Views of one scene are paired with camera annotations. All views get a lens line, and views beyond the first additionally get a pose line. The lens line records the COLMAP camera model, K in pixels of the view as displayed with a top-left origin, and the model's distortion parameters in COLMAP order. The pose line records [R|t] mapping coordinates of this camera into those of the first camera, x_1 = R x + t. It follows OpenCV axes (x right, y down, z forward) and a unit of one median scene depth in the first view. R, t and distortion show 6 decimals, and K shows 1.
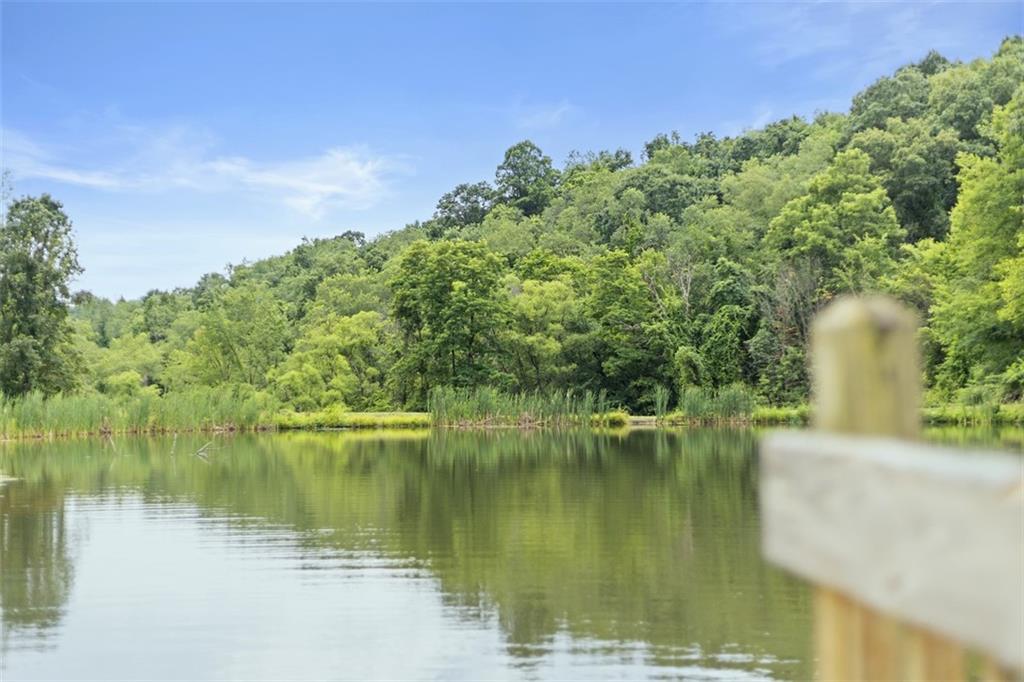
lens RADIAL K [[1479.5, 0, 512.0], [0, 1479.5, 341.9], [0, 0, 1]] dist [-0.004181, 0.000000]
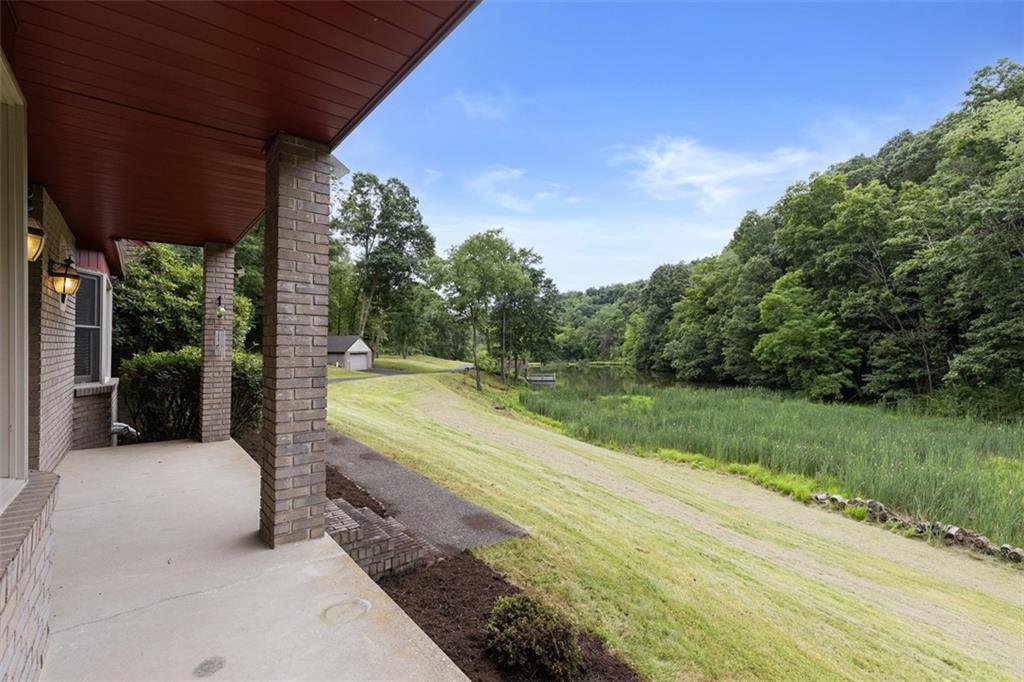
lens RADIAL K [[458.5, 0, 511.9], [0, 458.5, 341.9], [0, 0, 1]] dist [-0.003285, 0.000253]
pose [[0.995567, 0.003775, -0.093976, 0.009348], [-0.001409, 0.999681, 0.025231, -0.053382], [0.094042, -0.024987, 0.995255, -0.580579]]
